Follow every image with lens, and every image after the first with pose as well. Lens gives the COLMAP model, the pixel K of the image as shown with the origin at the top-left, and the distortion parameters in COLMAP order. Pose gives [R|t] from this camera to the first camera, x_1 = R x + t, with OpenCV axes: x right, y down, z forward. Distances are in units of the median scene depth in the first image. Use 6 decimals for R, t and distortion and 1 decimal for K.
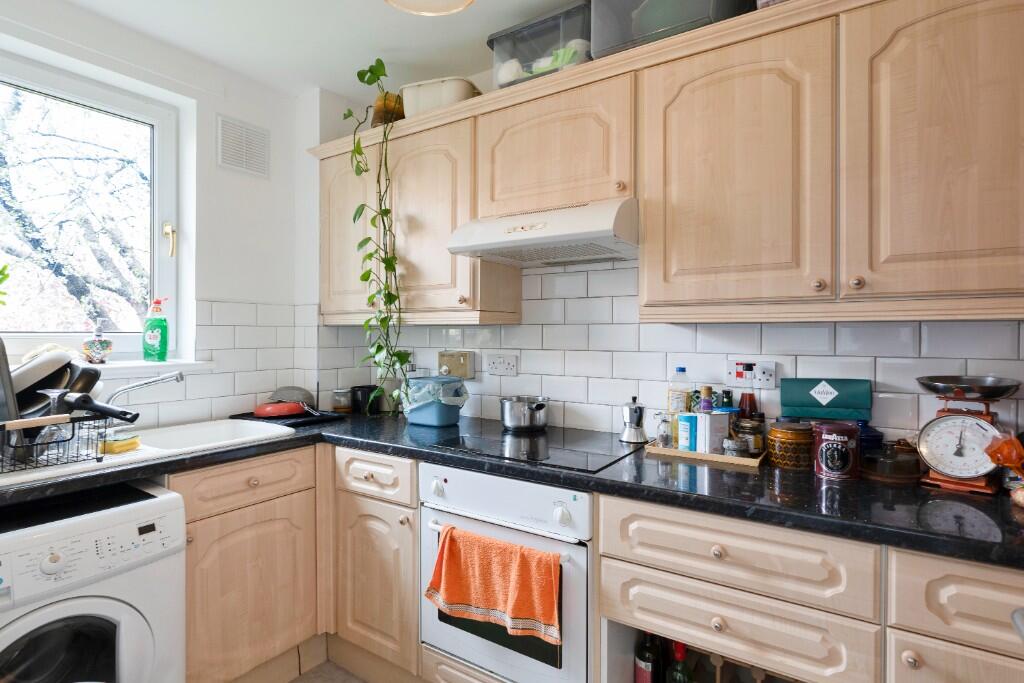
lens RADIAL K [[519.8, 0, 512.0], [0, 519.8, 341.5], [0, 0, 1]] dist [0.000703, 0.000456]
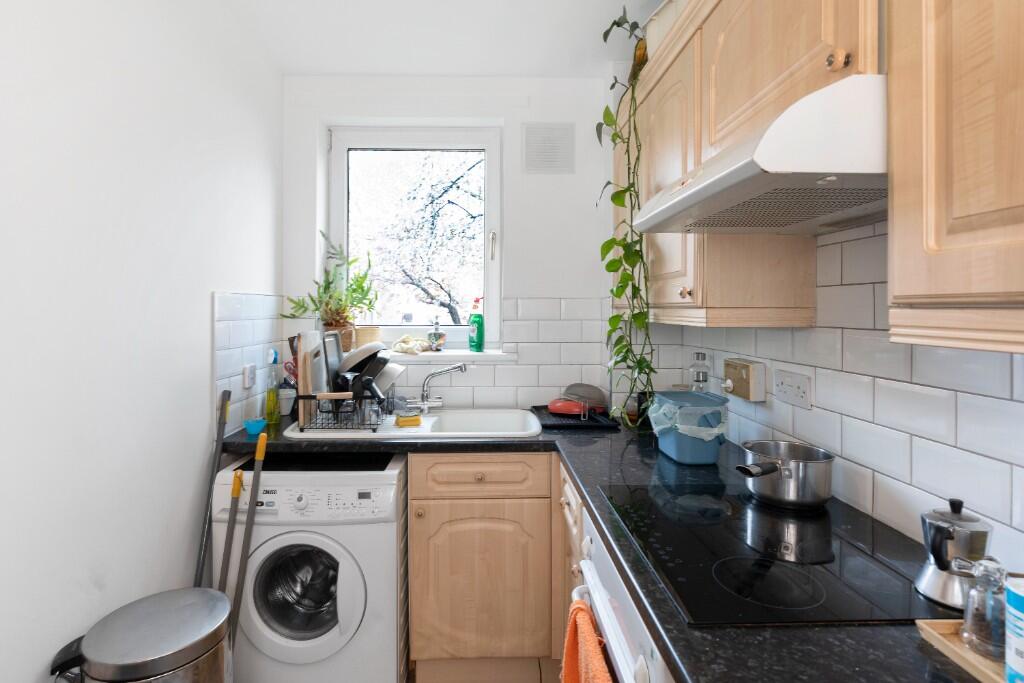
lens RADIAL K [[535.5, 0, 509.3], [0, 535.5, 312.5], [0, 0, 1]] dist [-0.002388, -0.000008]
pose [[0.582409, 0.004145, -0.812885, 0.363425], [-0.014473, 0.999881, -0.005271, -0.046308], [0.812767, 0.014835, 0.582400, 0.383581]]
